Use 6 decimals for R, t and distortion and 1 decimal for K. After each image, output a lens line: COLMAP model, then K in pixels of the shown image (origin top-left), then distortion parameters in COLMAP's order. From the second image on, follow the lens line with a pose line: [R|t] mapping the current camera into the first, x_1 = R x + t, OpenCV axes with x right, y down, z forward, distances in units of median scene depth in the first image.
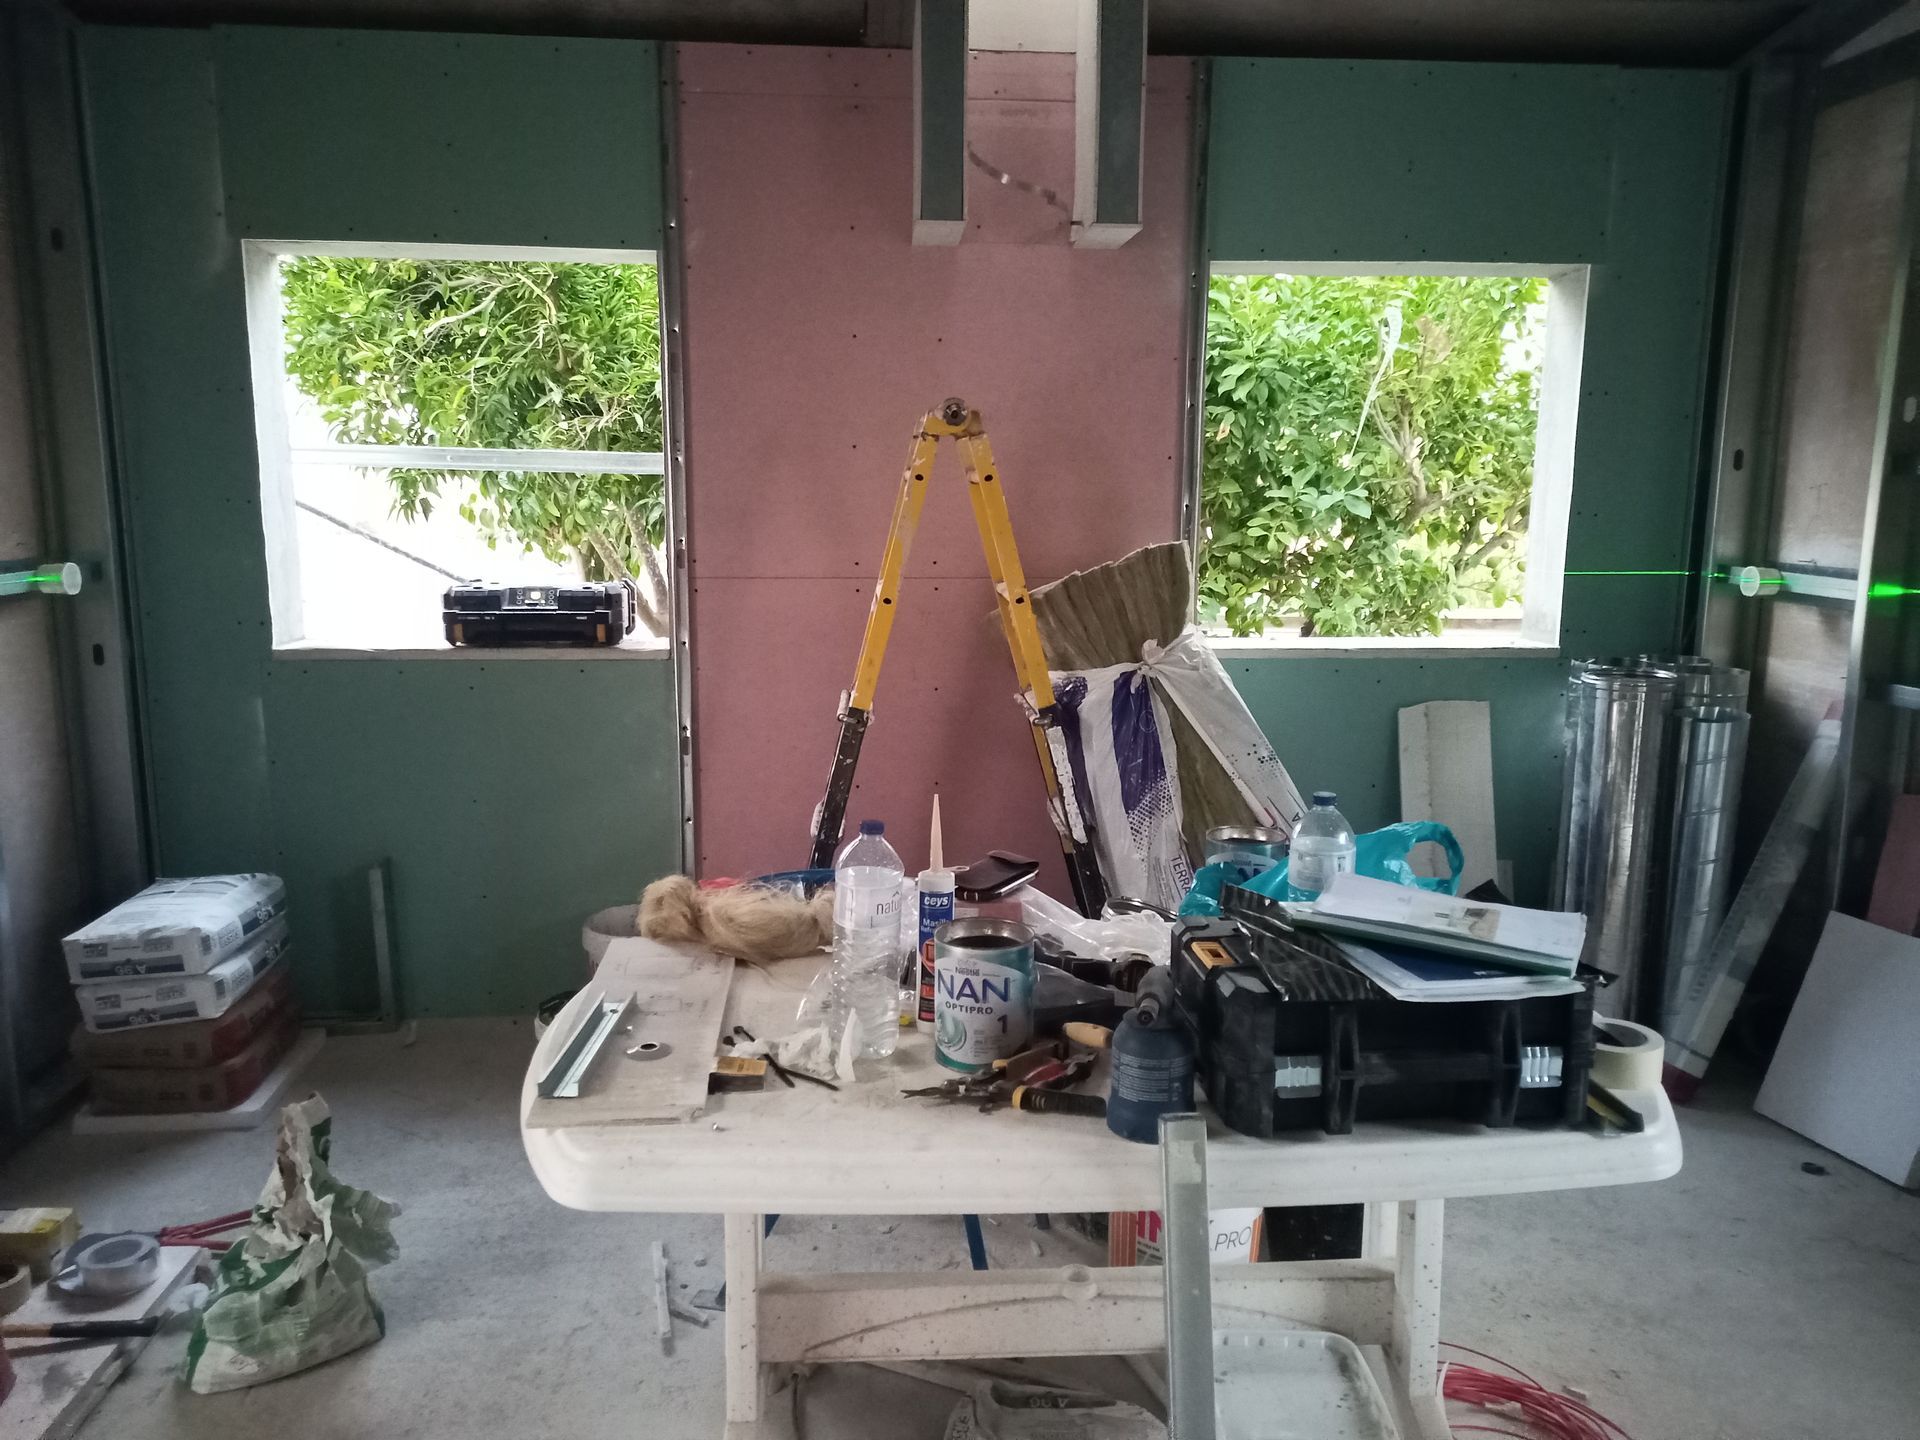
lens RADIAL K [[1444.6, 0, 960.0], [0, 1444.6, 720.0], [0, 0, 1]] dist [0.001783, 0.002231]
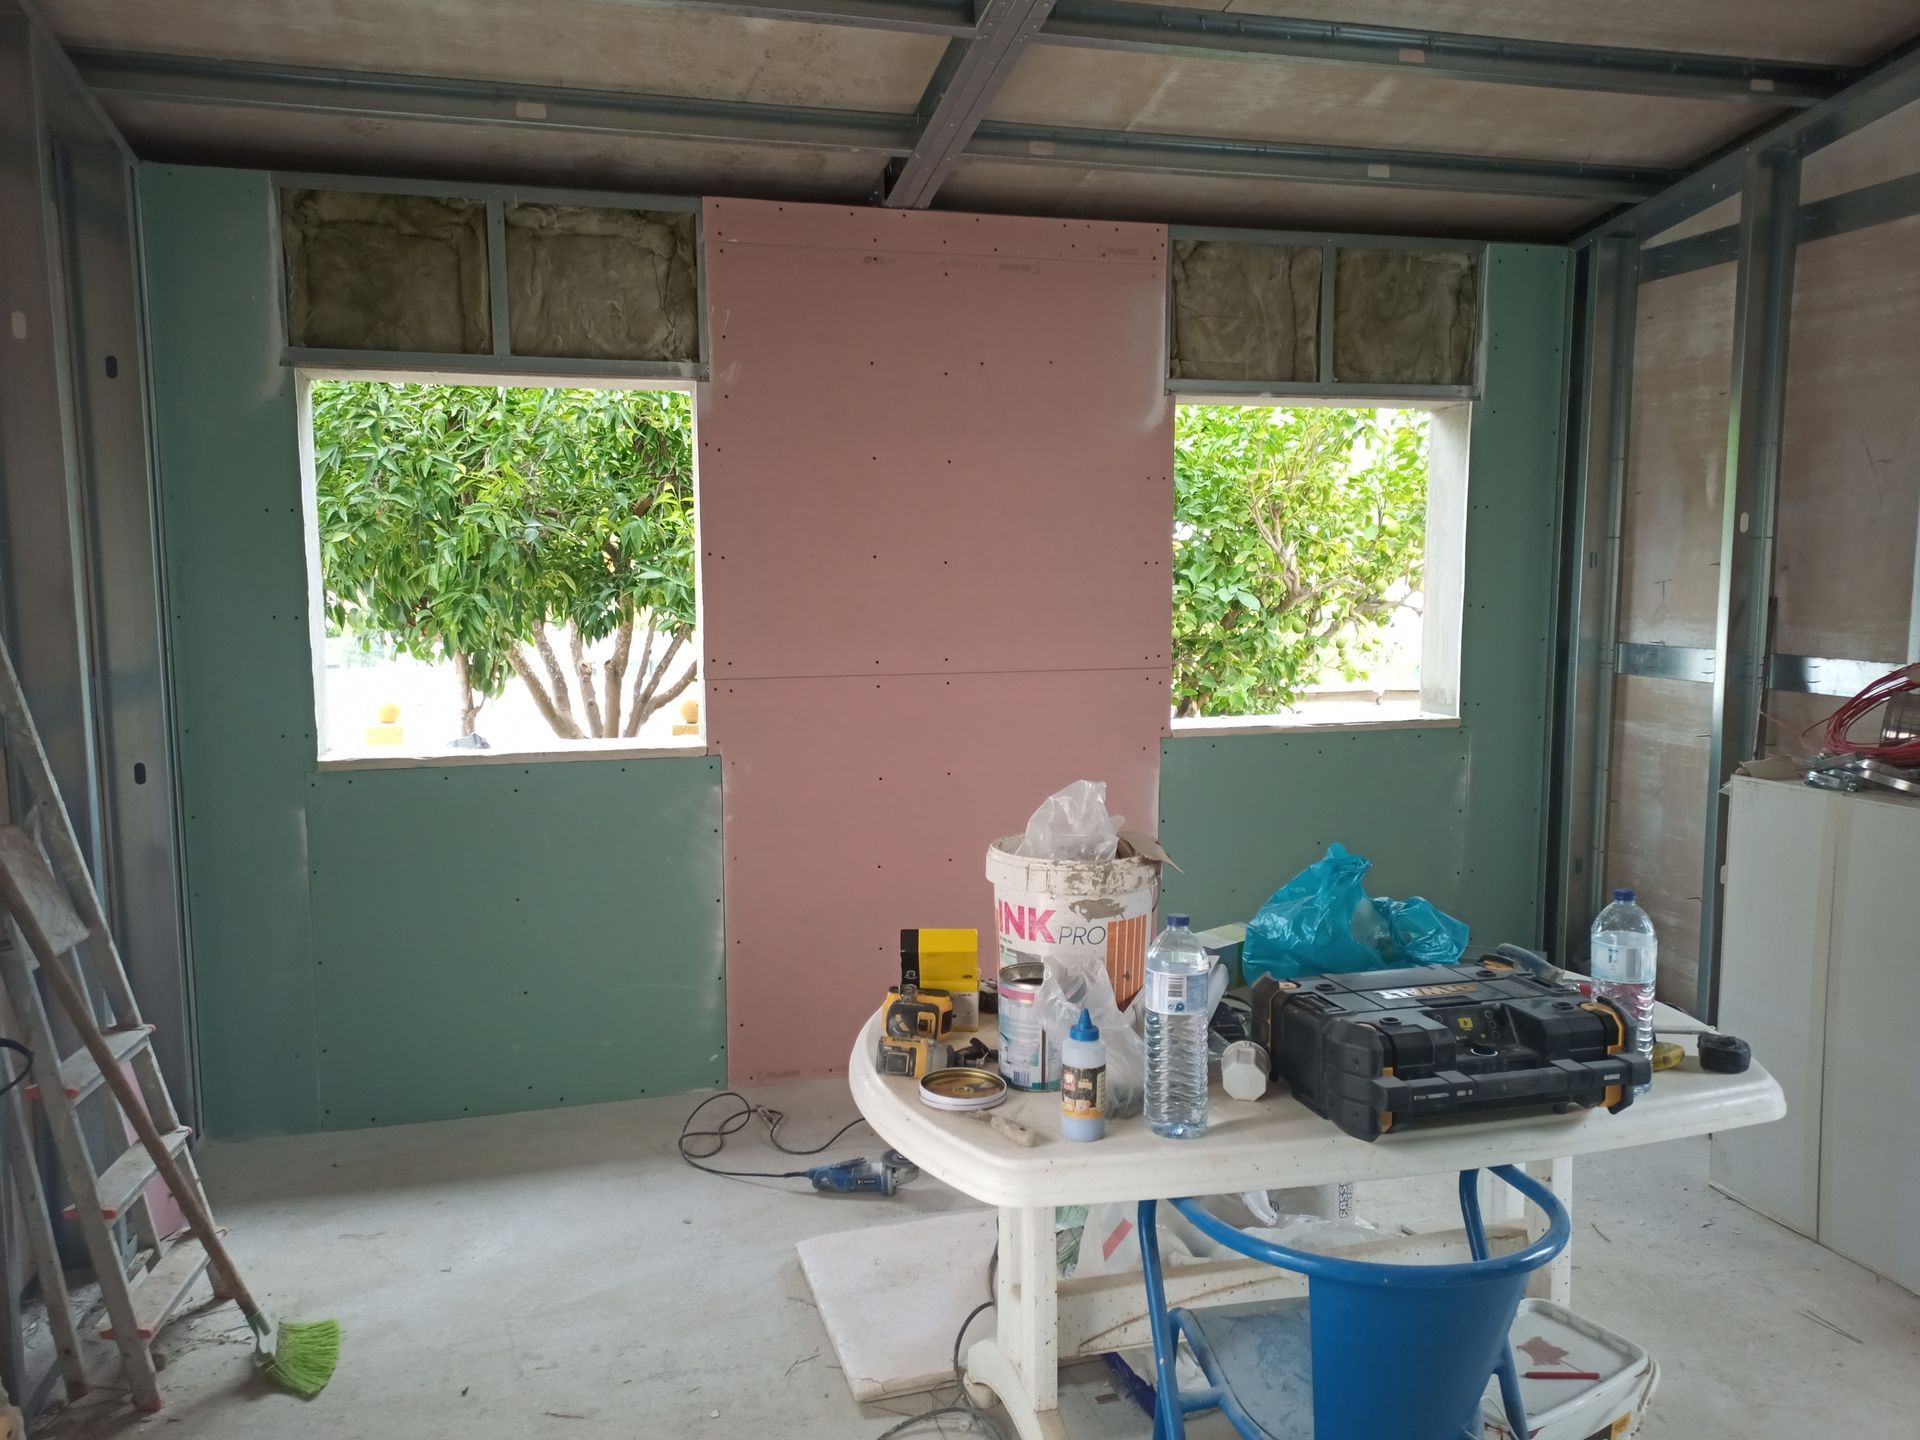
lens RADIAL K [[1444.6, 0, 960.0], [0, 1444.6, 720.0], [0, 0, 1]] dist [0.001783, 0.002231]
pose [[0.981701, -0.032051, 0.187710, -0.220356], [0.042115, 0.997867, -0.049873, -0.008108], [-0.185712, 0.056865, 0.980957, -0.086633]]
